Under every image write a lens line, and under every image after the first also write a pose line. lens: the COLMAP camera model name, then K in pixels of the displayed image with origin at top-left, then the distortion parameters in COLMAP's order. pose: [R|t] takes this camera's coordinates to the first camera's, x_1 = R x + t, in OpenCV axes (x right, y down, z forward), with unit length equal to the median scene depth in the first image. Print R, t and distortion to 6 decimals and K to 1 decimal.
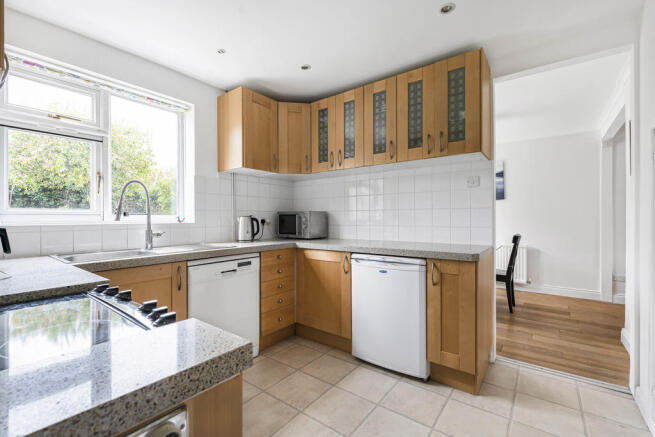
lens RADIAL K [[289.1, 0, 323.7], [0, 289.1, 218.0], [0, 0, 1]] dist [-0.001782, 0.000414]
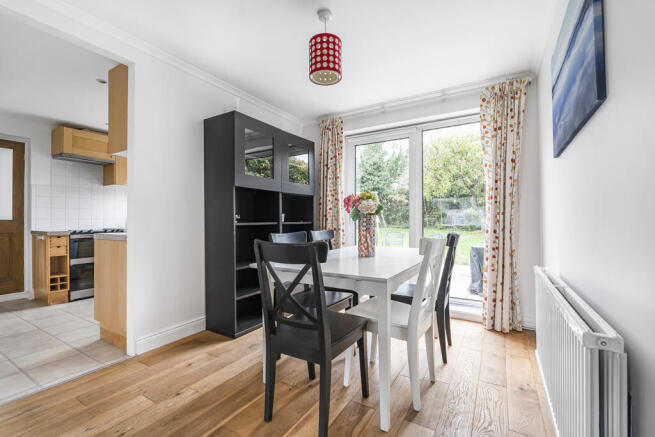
lens RADIAL K [[289.1, 0, 325.1], [0, 289.1, 219.6], [0, 0, 1]] dist [-0.001782, 0.000414]
pose [[0.103352, -0.007069, -0.994620, 1.692373], [0.000992, 0.999975, -0.007004, 0.057838], [0.994644, -0.000263, 0.103357, 1.624909]]
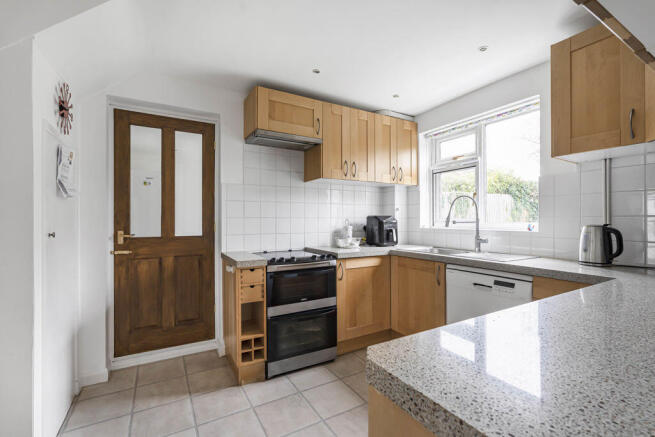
lens RADIAL K [[289.1, 0, 326.6], [0, 289.1, 219.5], [0, 0, 1]] dist [-0.001782, 0.000414]
pose [[-0.385001, -0.000956, -0.922916, 0.695568], [-0.000868, 0.999999, -0.000674, -0.022504], [0.922916, 0.000541, -0.385002, 0.887032]]
